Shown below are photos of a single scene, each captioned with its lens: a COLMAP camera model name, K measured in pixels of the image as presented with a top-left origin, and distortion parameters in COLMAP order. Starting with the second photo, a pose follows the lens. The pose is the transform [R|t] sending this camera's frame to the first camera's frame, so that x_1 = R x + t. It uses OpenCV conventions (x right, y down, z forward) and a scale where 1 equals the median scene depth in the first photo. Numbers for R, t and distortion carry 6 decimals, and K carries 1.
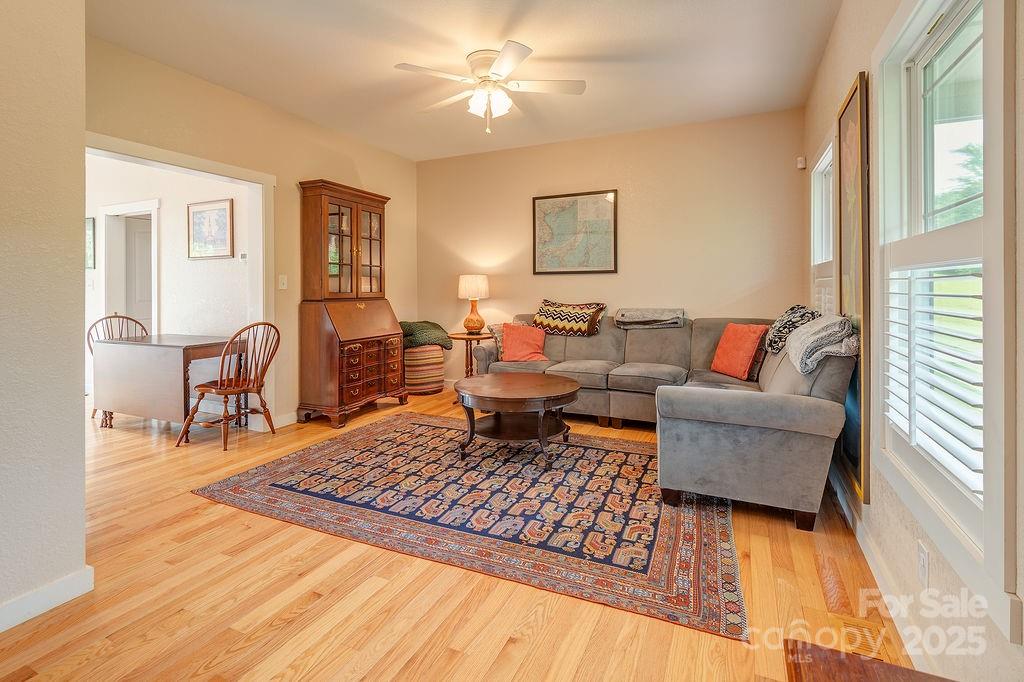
lens RADIAL K [[481.8, 0, 508.7], [0, 481.8, 287.5], [0, 0, 1]] dist [0.019441, -0.000310]
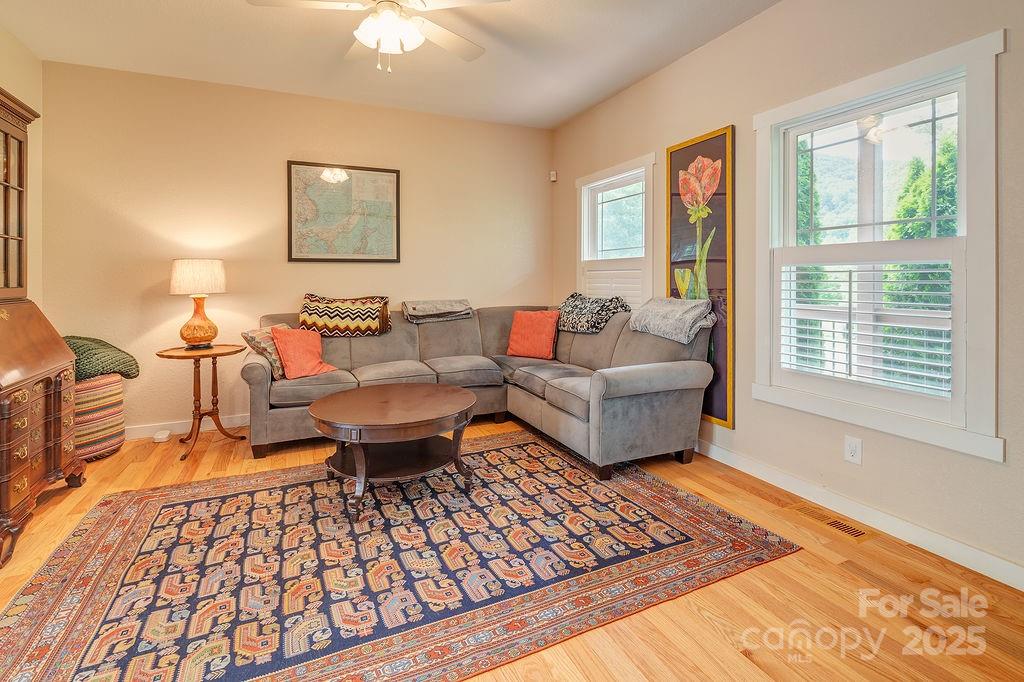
lens RADIAL K [[486.9, 0, 514.2], [0, 486.9, 281.3], [0, 0, 1]] dist [0.031554, -0.015009]
pose [[0.645532, -0.002210, 0.763730, -0.443127], [0.000922, 0.999997, 0.002115, 0.004175], [-0.763732, -0.000662, 0.645533, 0.322398]]
